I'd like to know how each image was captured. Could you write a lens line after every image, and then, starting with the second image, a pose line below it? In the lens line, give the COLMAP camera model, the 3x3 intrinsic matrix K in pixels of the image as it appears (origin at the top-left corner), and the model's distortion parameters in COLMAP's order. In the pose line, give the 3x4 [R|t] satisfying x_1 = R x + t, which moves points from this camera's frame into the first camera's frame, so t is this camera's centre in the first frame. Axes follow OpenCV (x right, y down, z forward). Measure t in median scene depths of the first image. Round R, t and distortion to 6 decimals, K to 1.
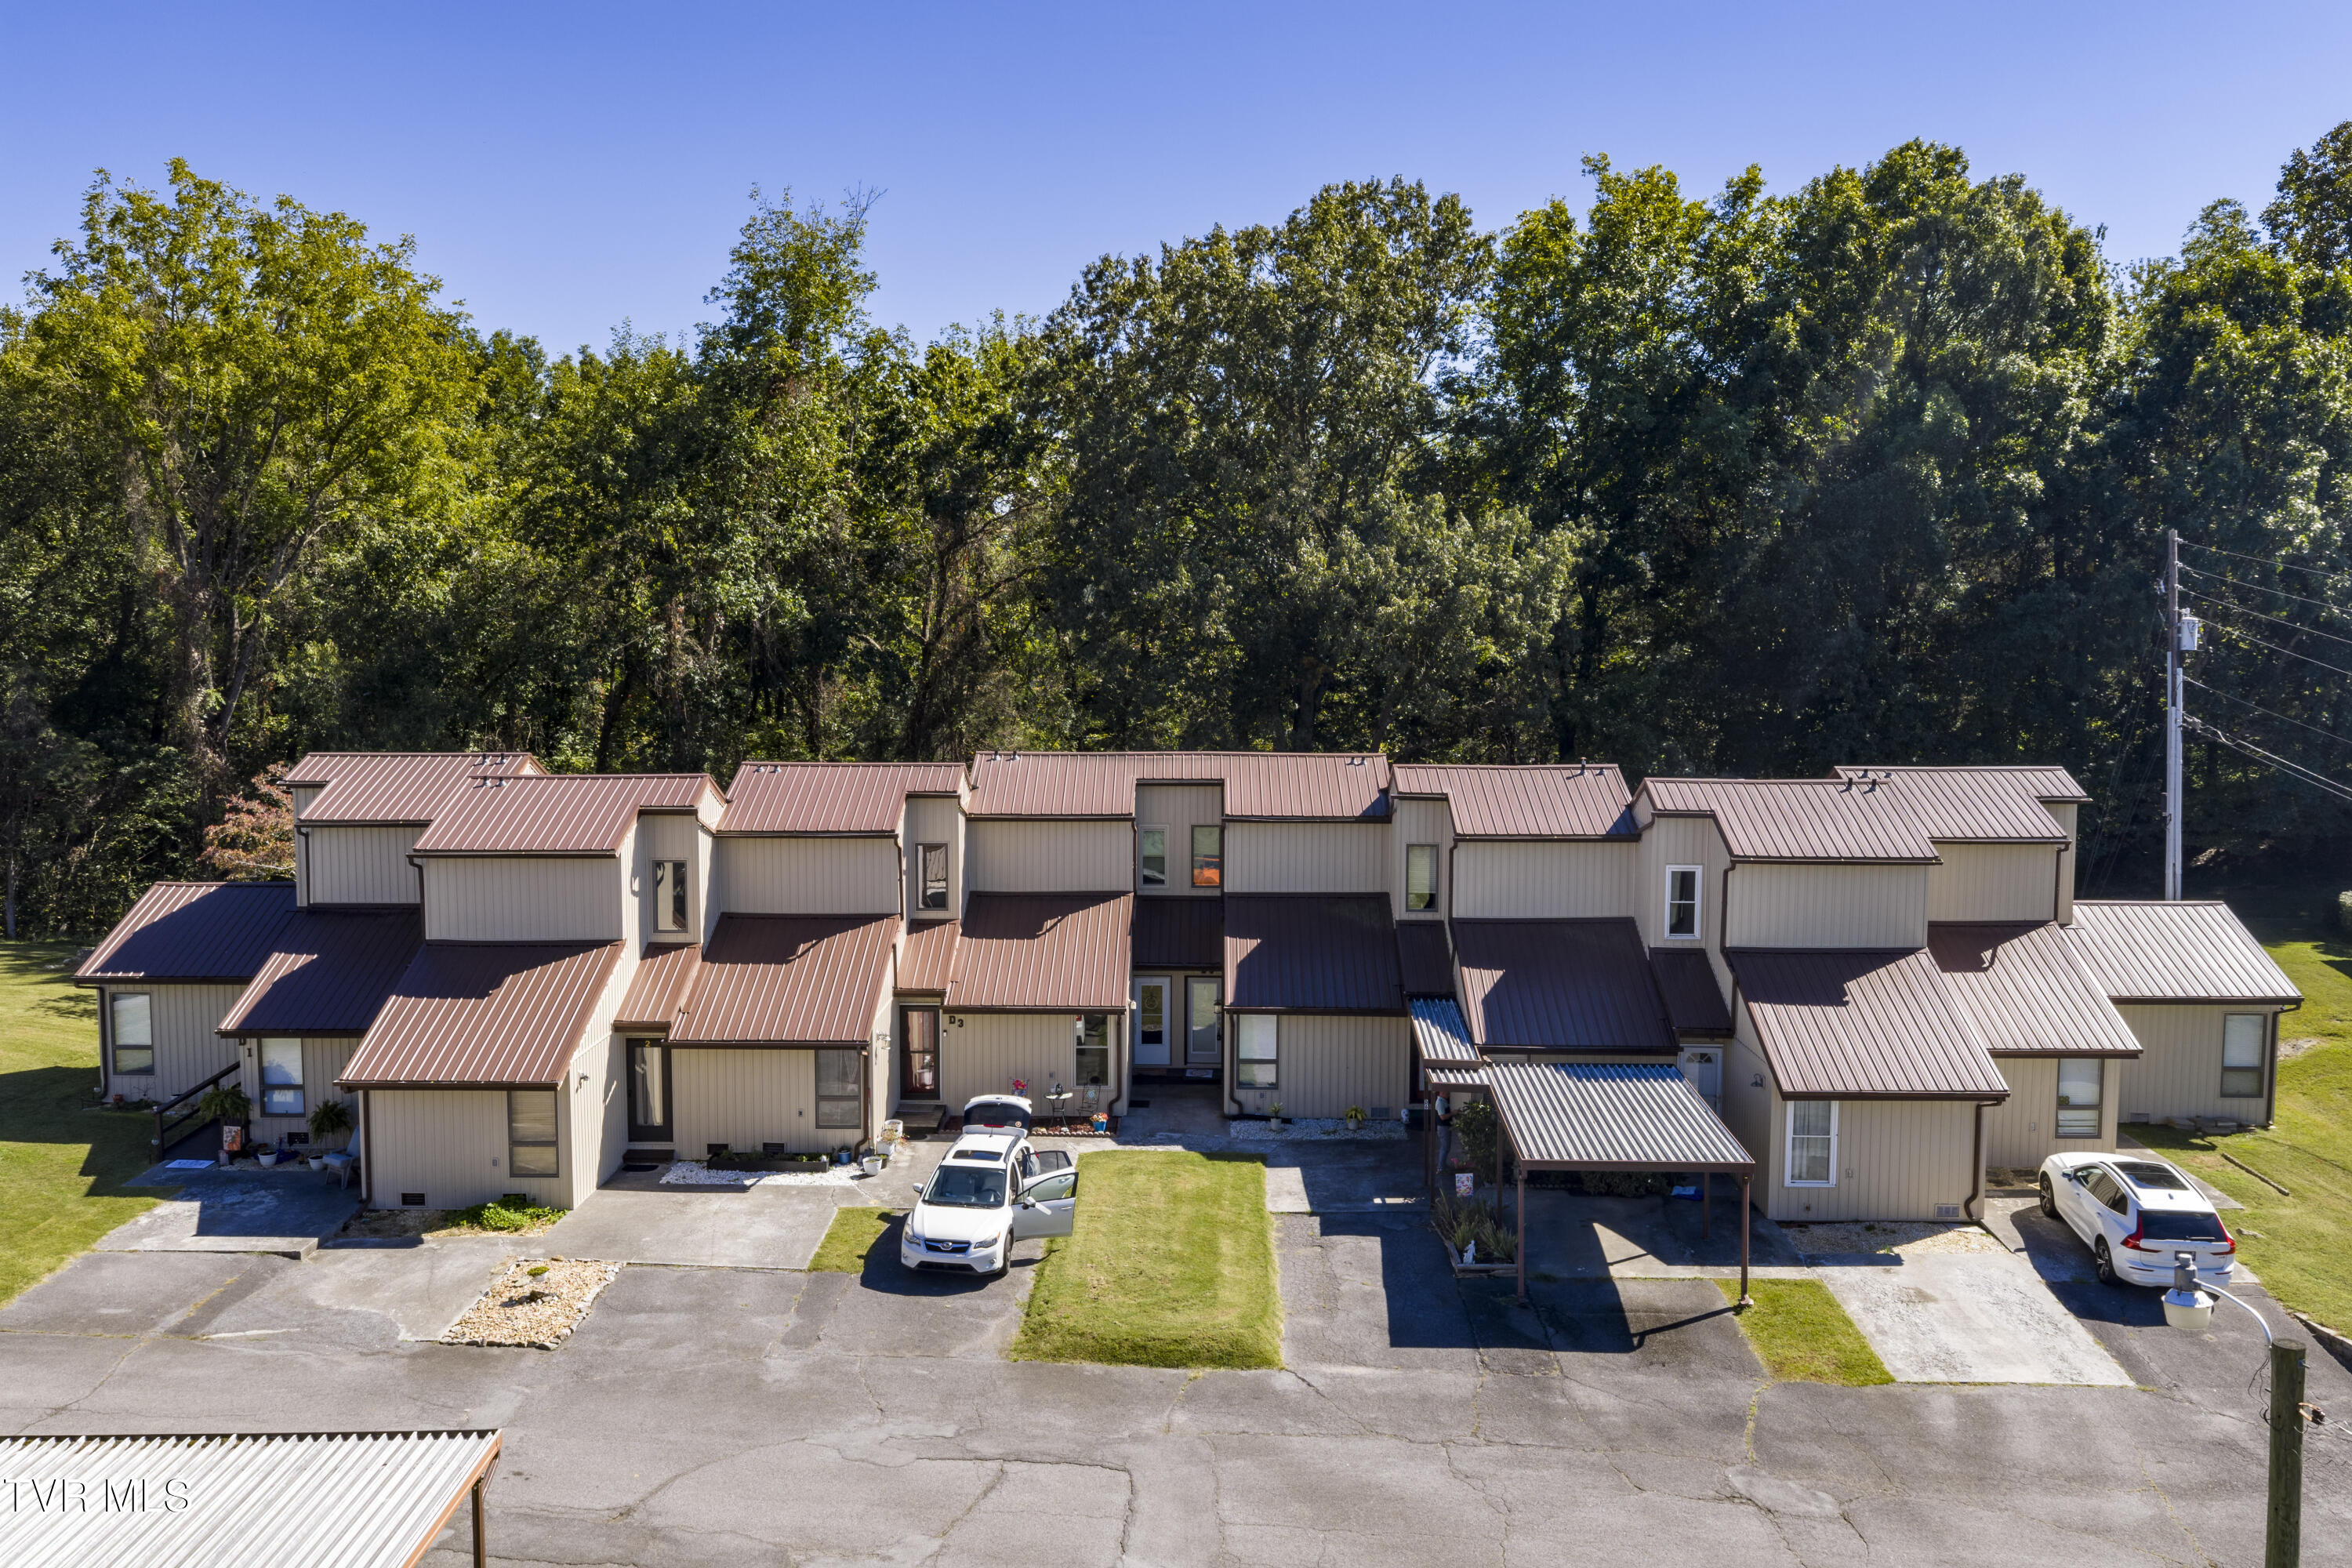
lens RADIAL K [[1941.2, 0, 1180.6], [0, 1941.2, 780.2], [0, 0, 1]] dist [0.027163, -0.048113]
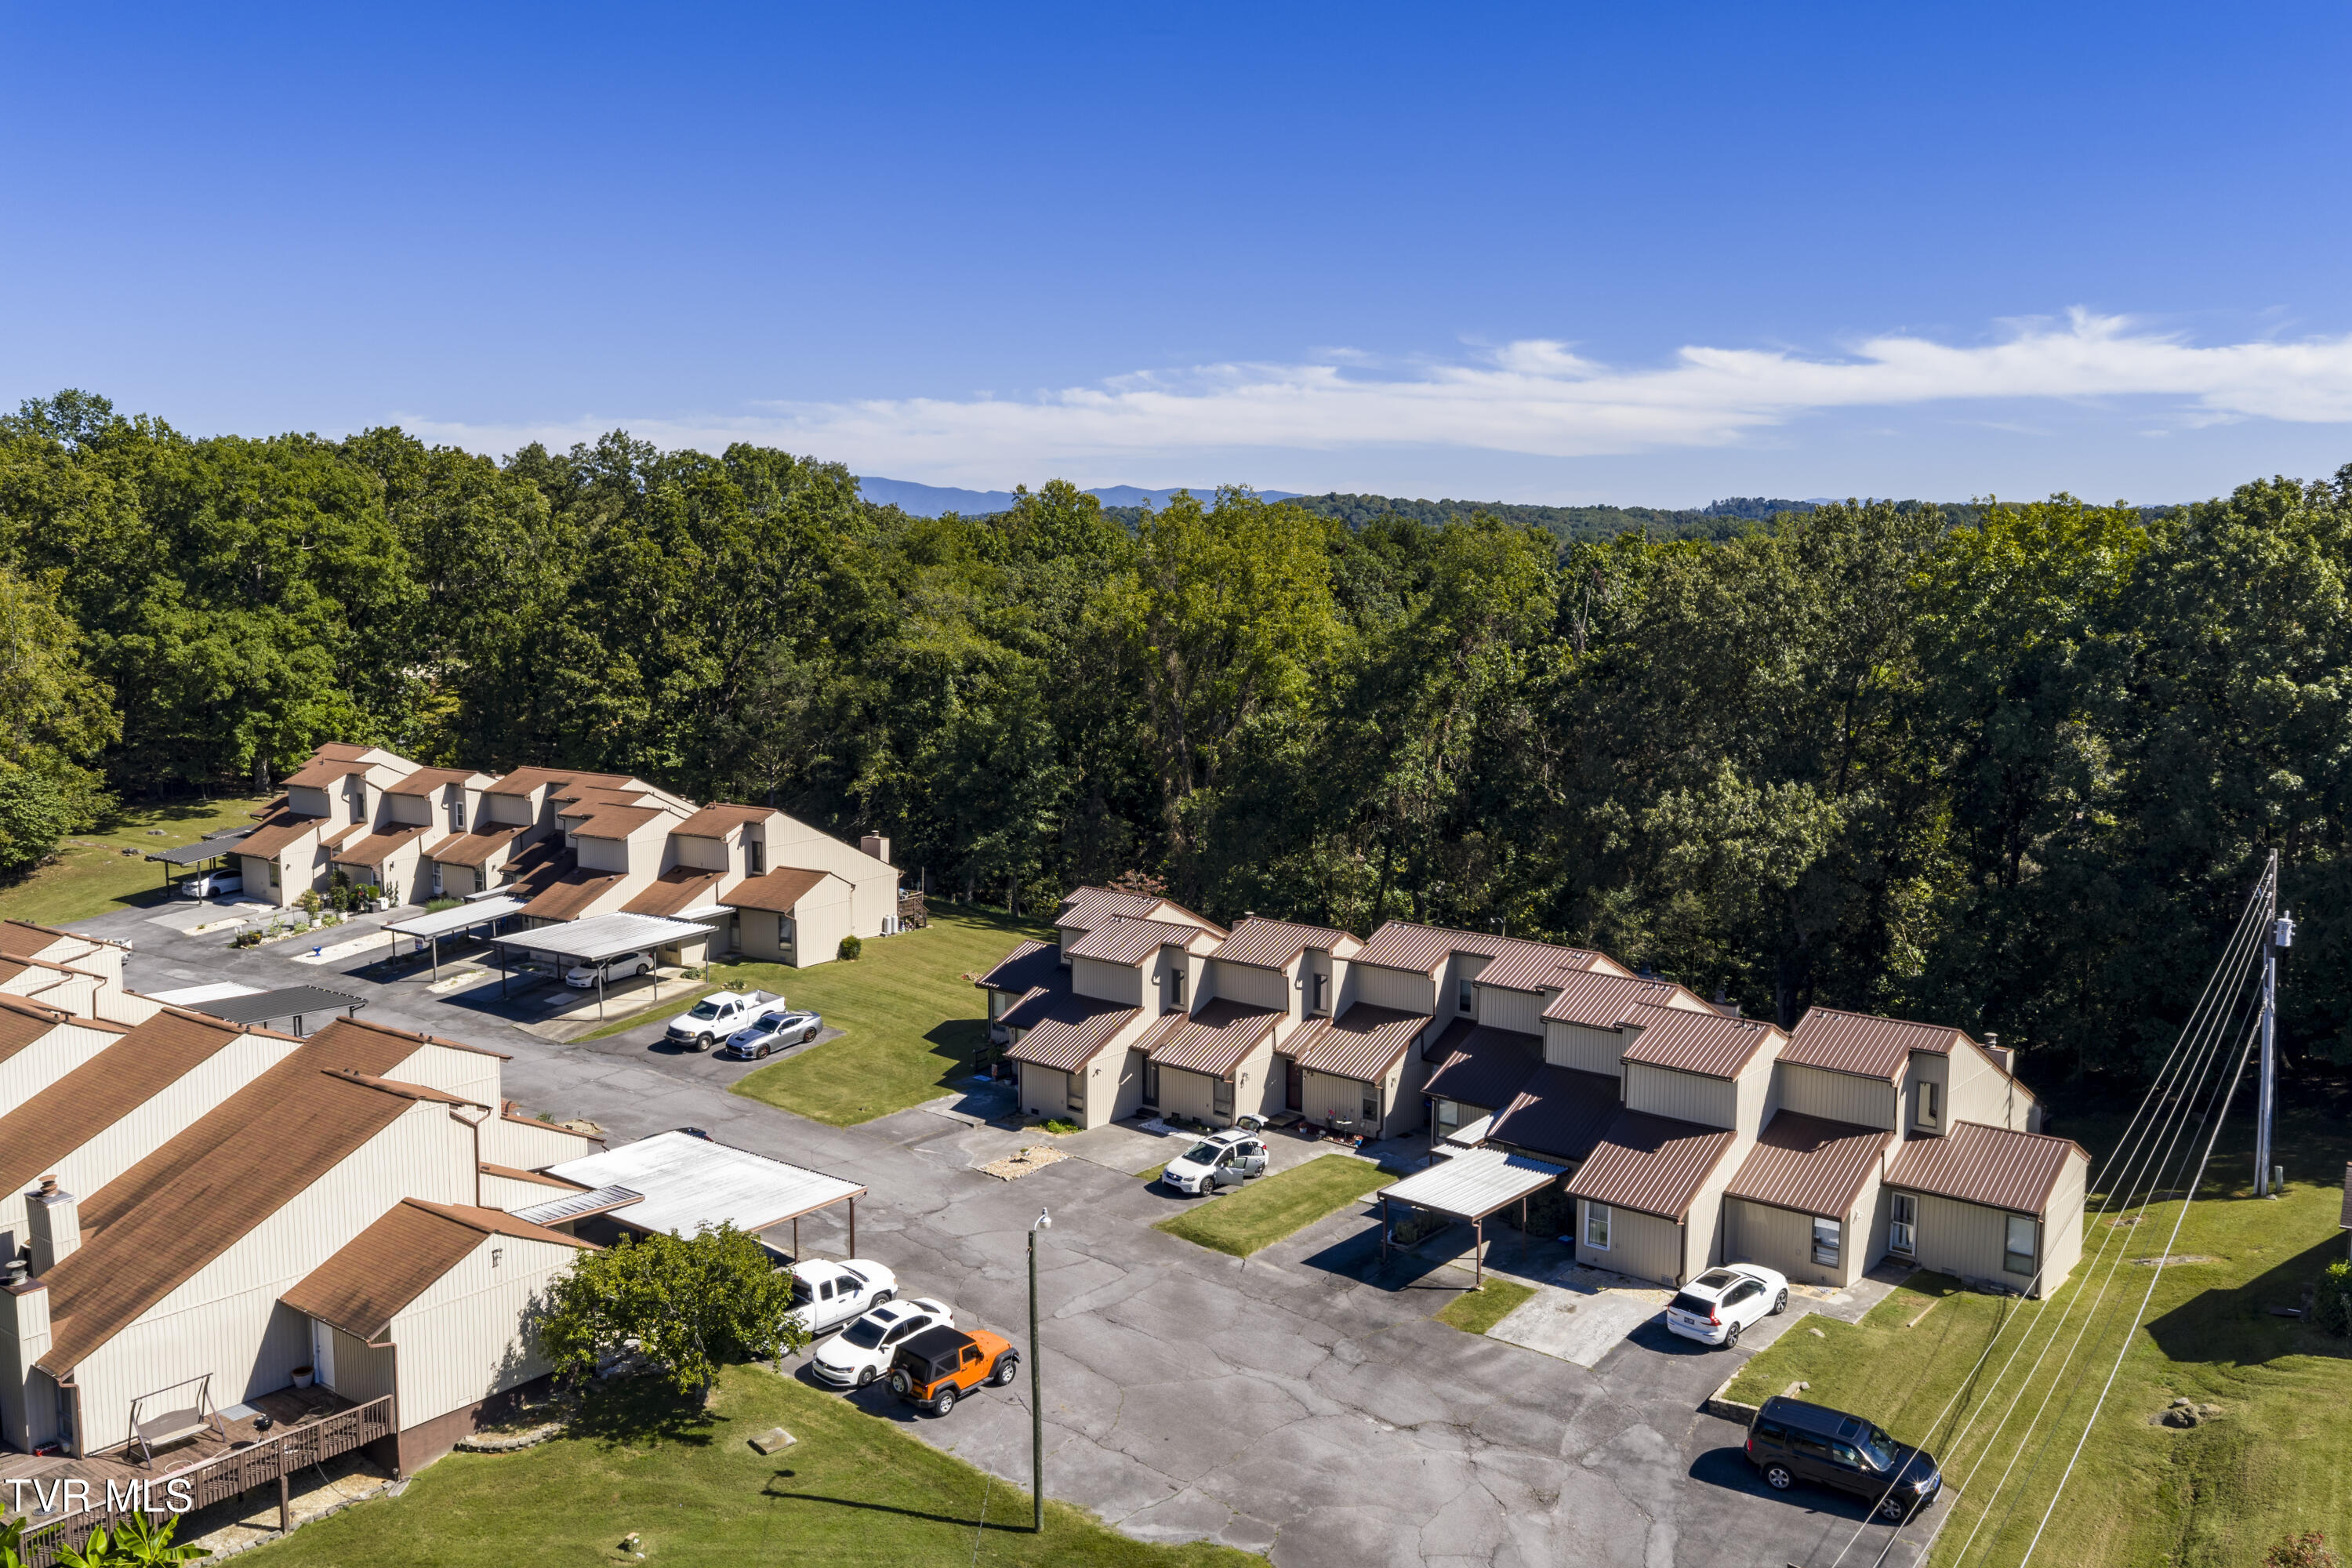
lens RADIAL K [[1907.5, 0, 1230.5], [0, 1907.5, 788.4], [0, 0, 1]] dist [0.003514, -0.002796]
pose [[0.791687, 0.081447, -0.605474, 1.138495], [-0.065273, 0.996677, 0.048724, -0.290263], [0.607430, 0.000947, 0.794372, -0.633979]]
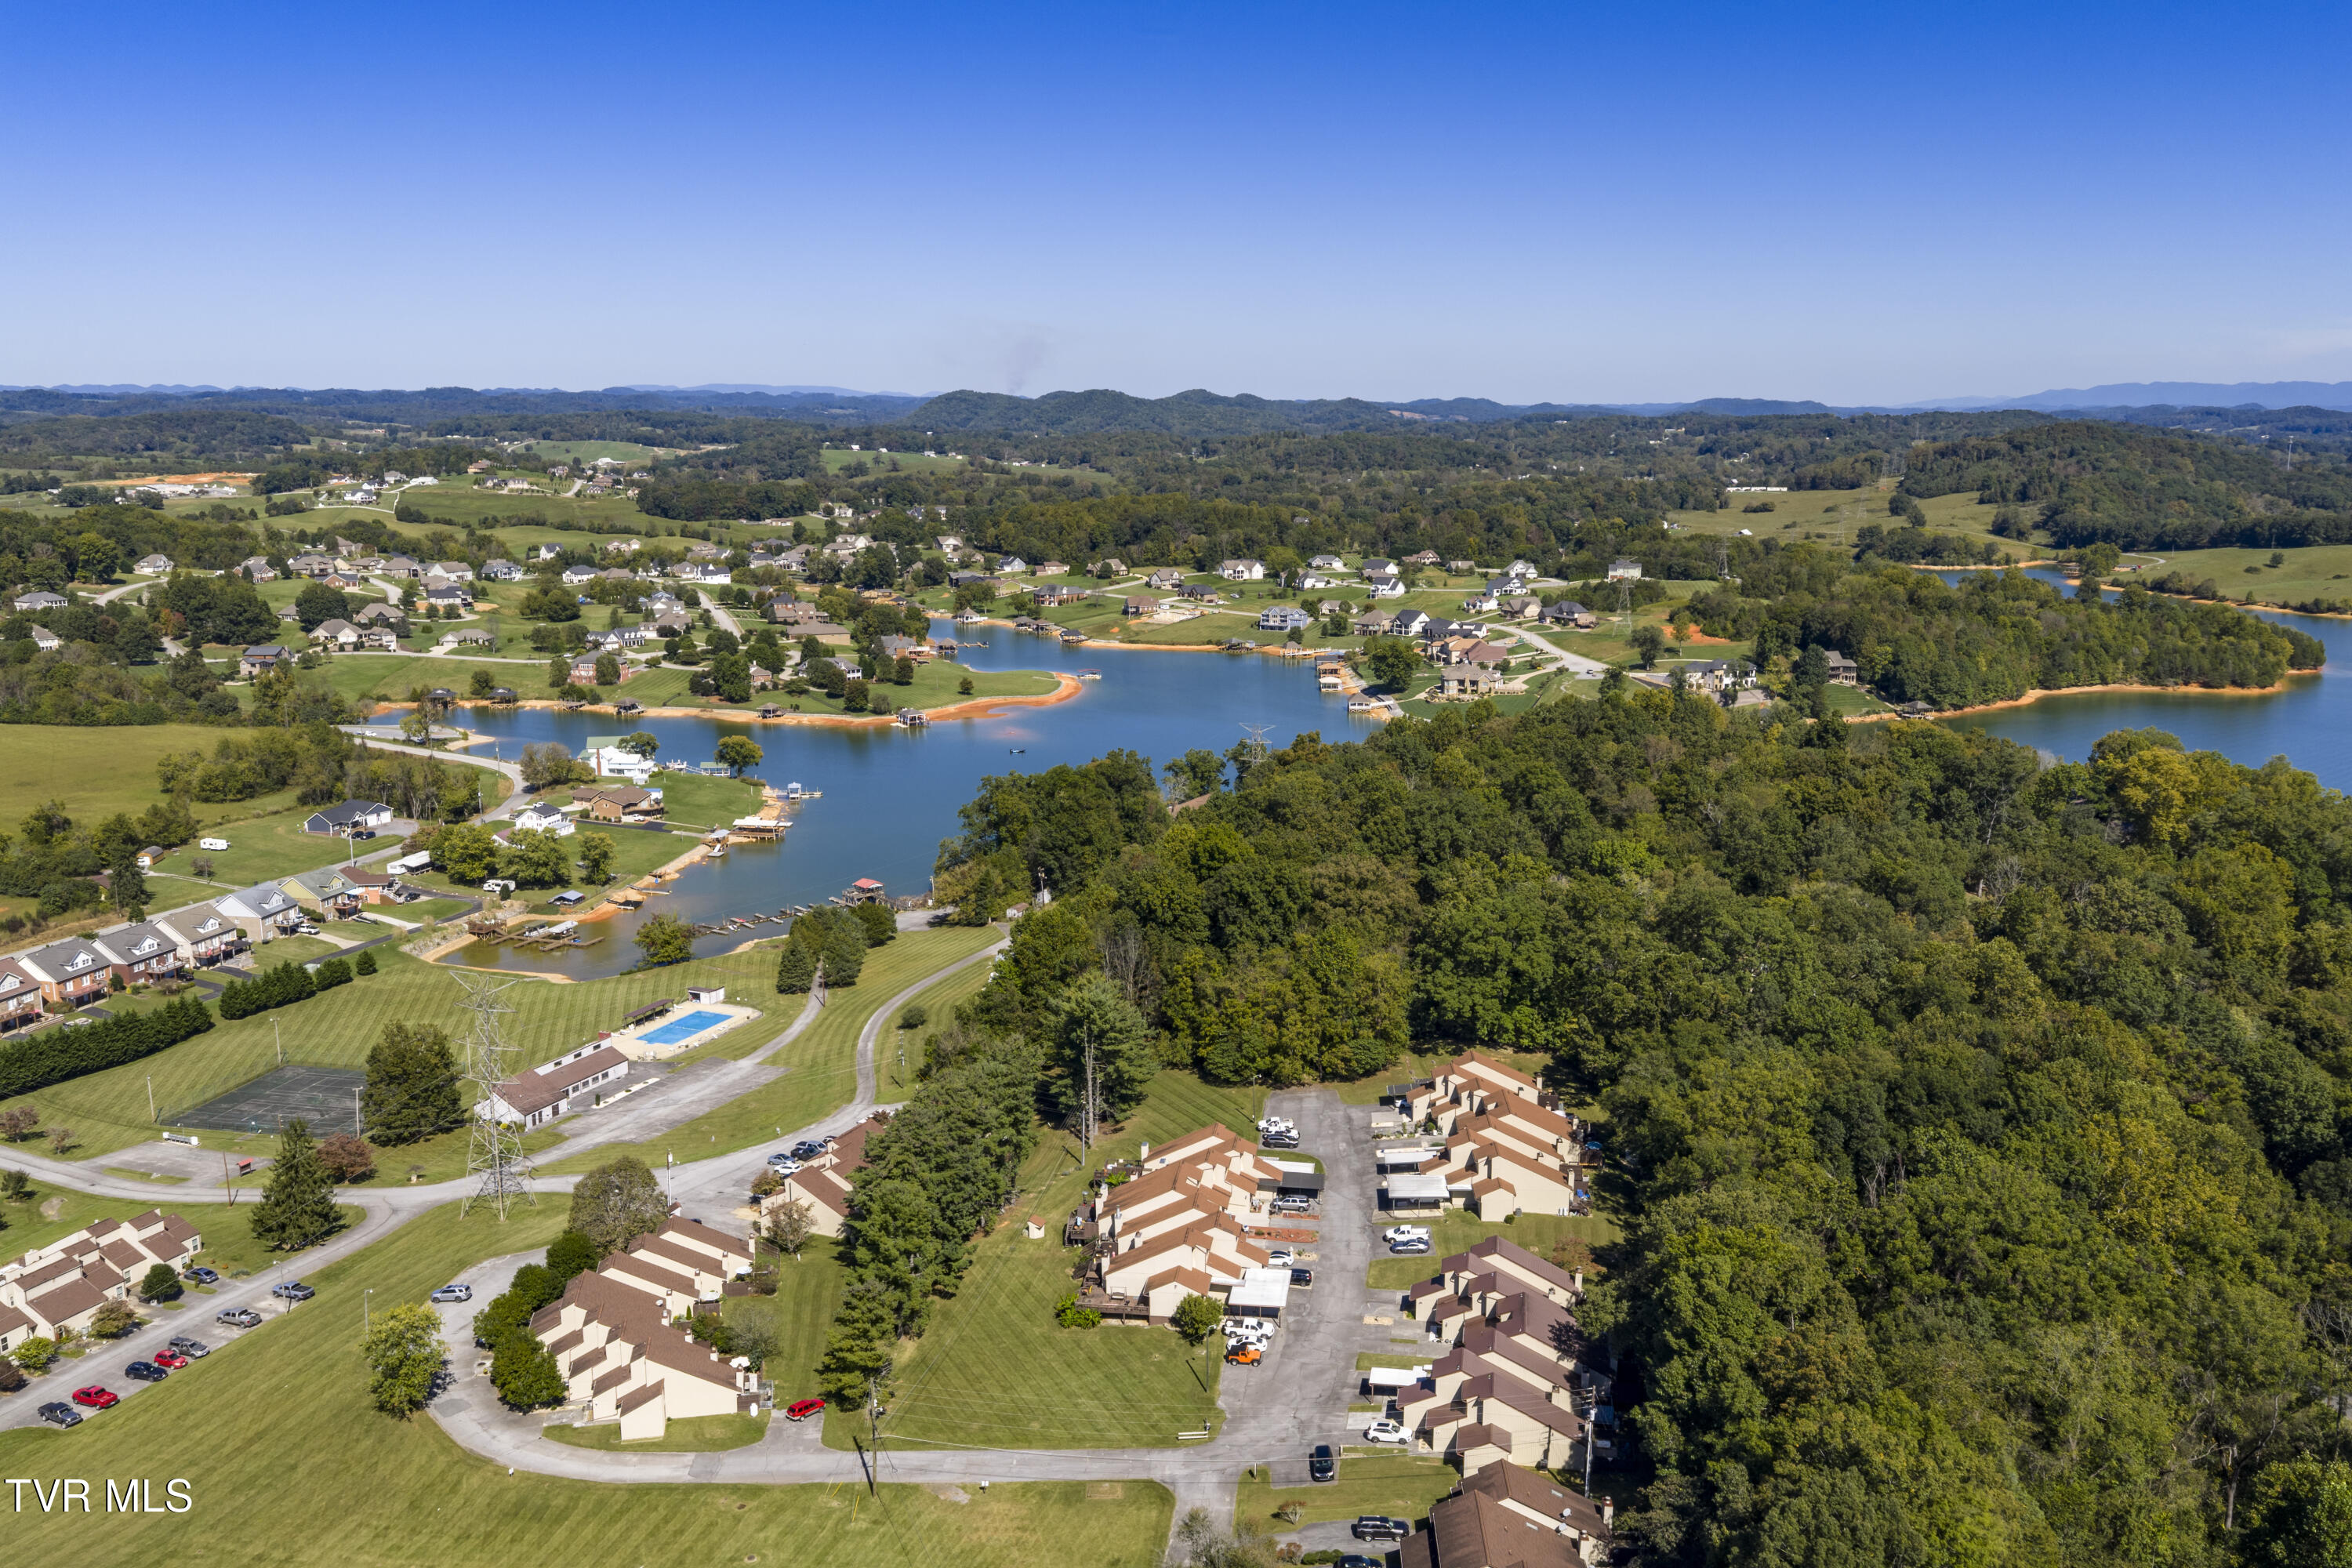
lens RADIAL K [[1941.2, 0, 1180.6], [0, 1941.2, 780.2], [0, 0, 1]] dist [0.027163, -0.048113]
pose [[-0.157037, 0.182931, -0.970503, 6.133196], [-0.086648, 0.976354, 0.198054, -2.924205], [0.983784, 0.115194, -0.137473, 0.987394]]
